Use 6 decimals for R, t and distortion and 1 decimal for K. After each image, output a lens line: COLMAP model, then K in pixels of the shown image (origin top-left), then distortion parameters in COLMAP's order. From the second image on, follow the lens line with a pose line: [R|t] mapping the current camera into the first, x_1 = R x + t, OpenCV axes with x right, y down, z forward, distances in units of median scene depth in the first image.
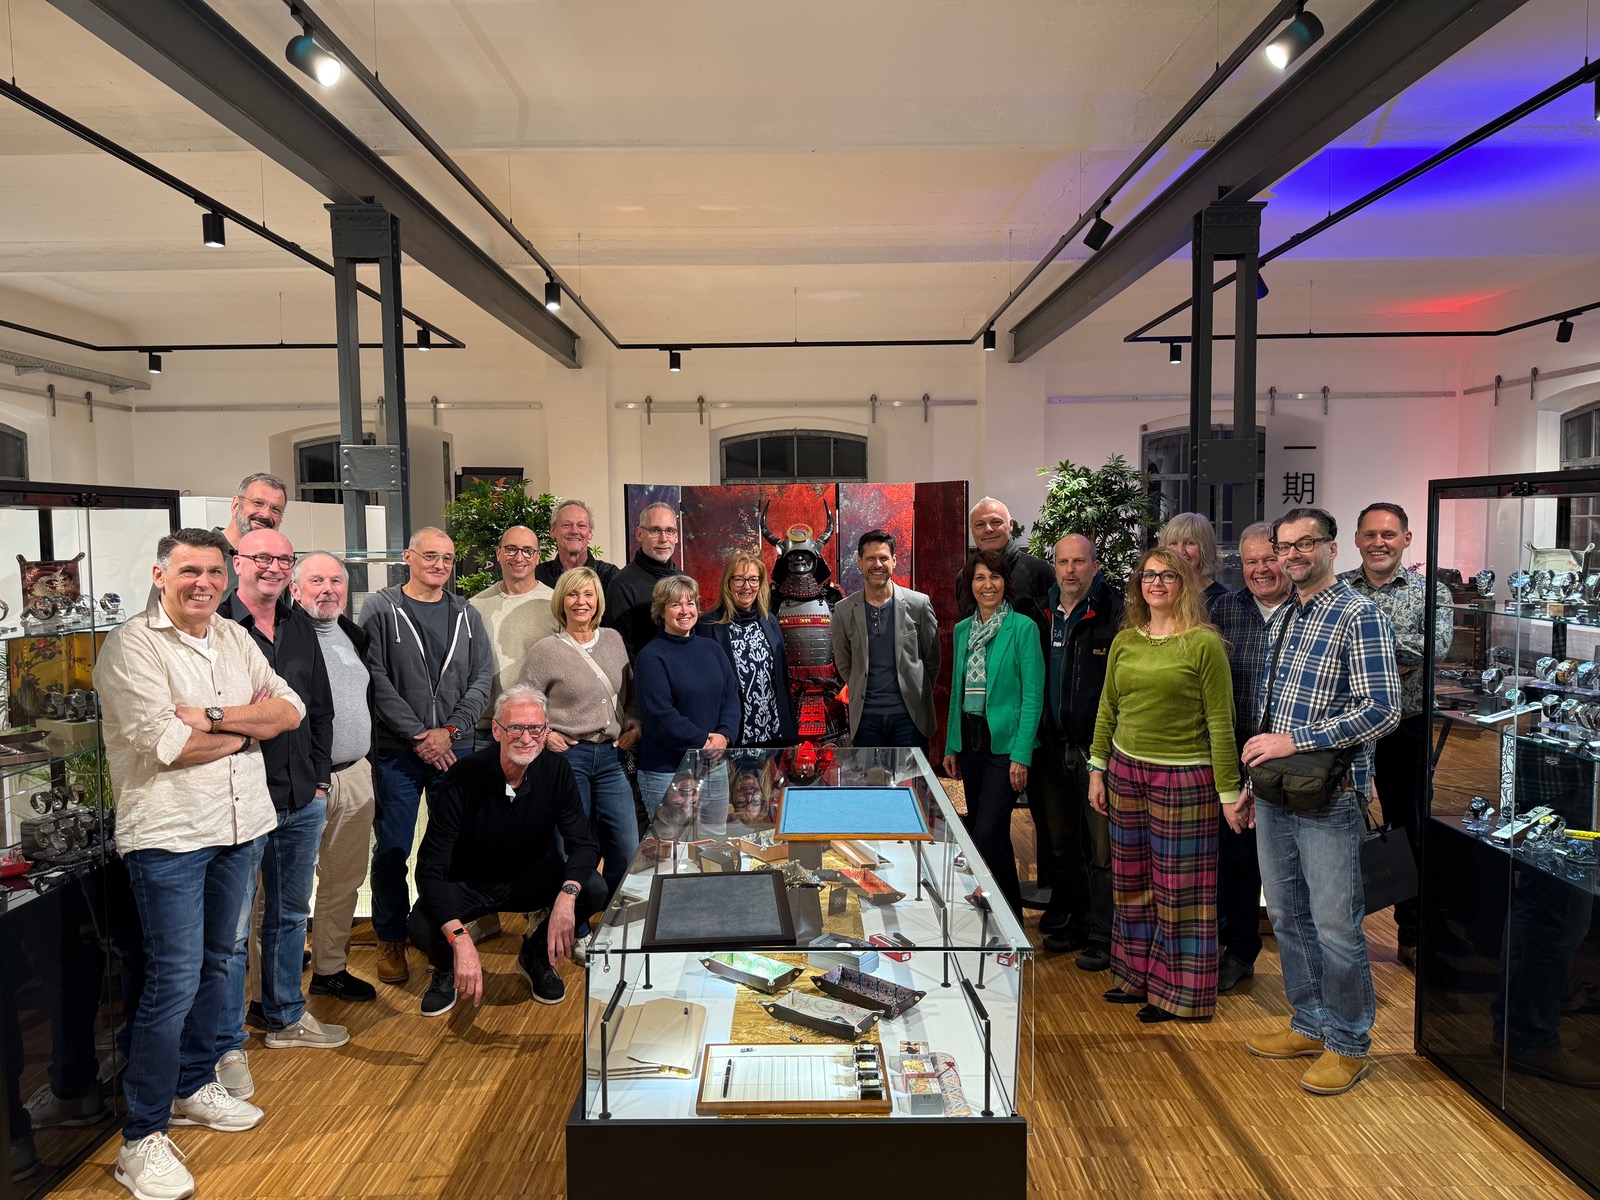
lens RADIAL K [[1117.1, 0, 783.9], [0, 1117.1, 614.5], [0, 0, 1]] dist [0.003625, -0.003399]
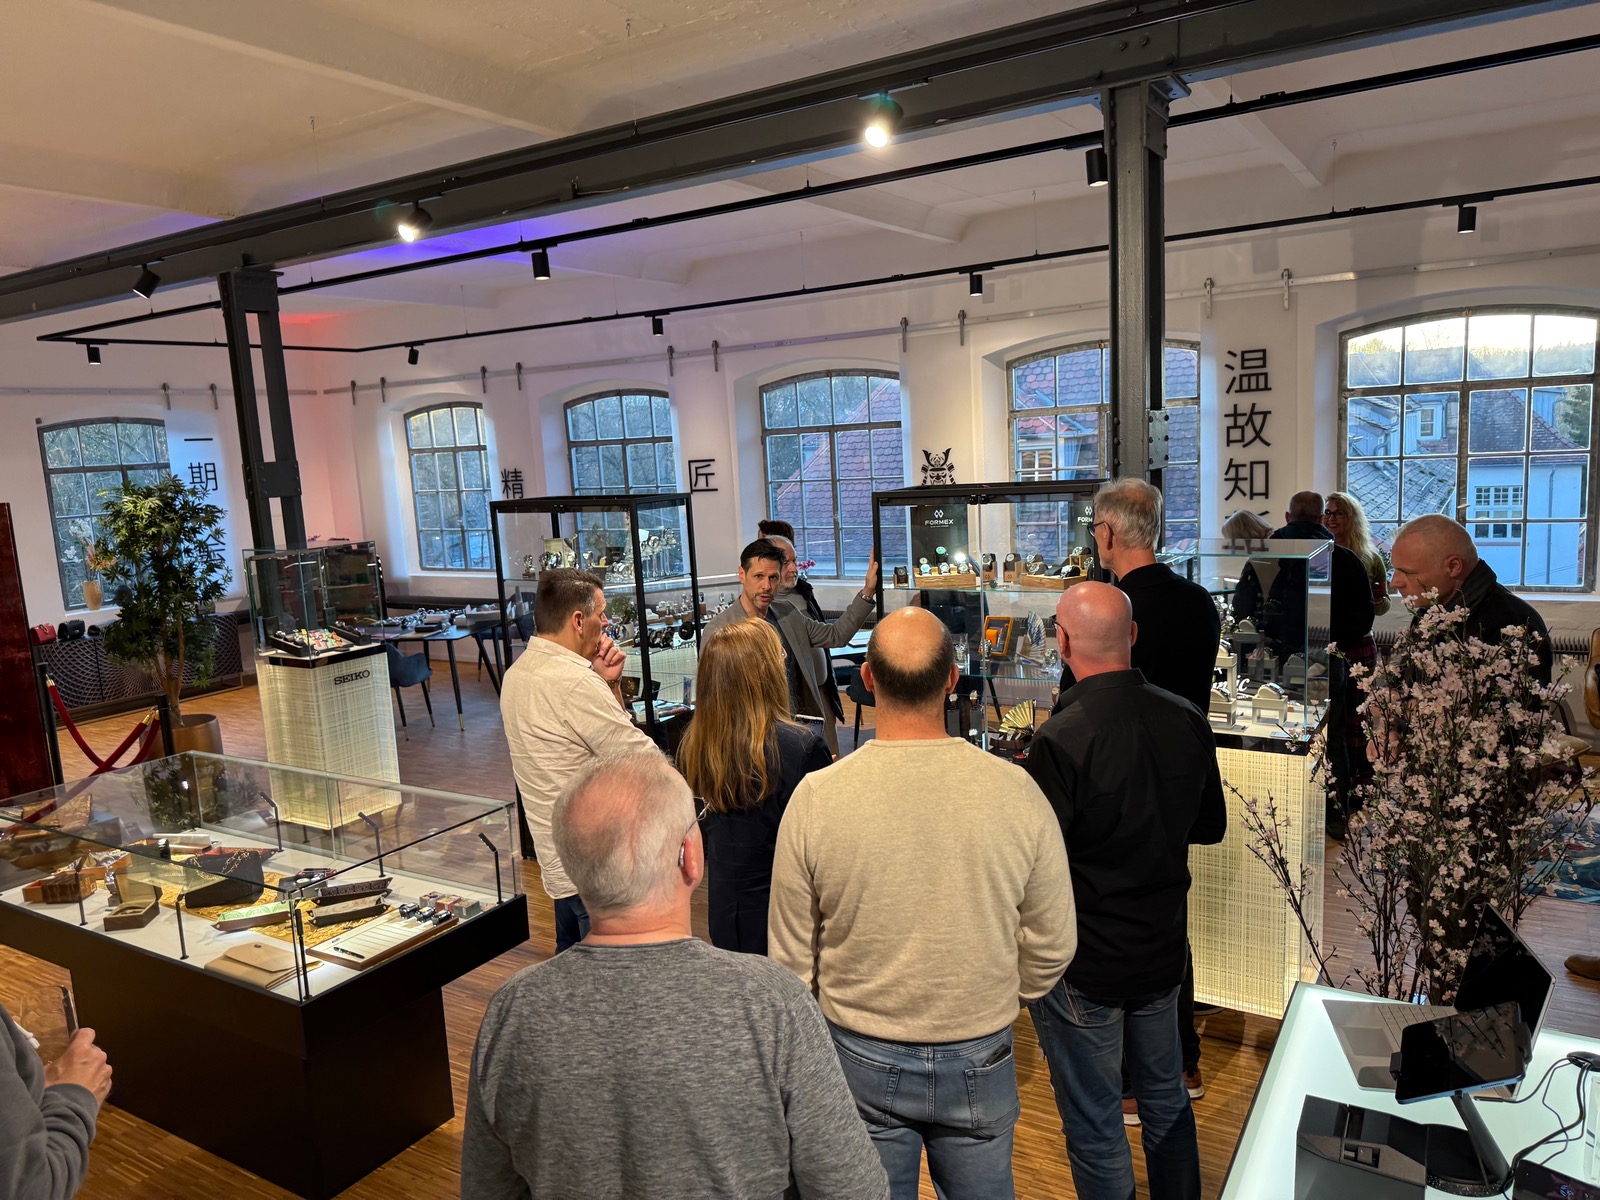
lens RADIAL K [[1117.1, 0, 782.9], [0, 1117.1, 602.2], [0, 0, 1]] dist [0.003625, -0.003399]
pose [[0.538751, -0.131763, 0.832098, -0.298648], [0.114258, 0.989996, 0.082788, -0.035977], [-0.834681, 0.050472, 0.548416, -0.109835]]
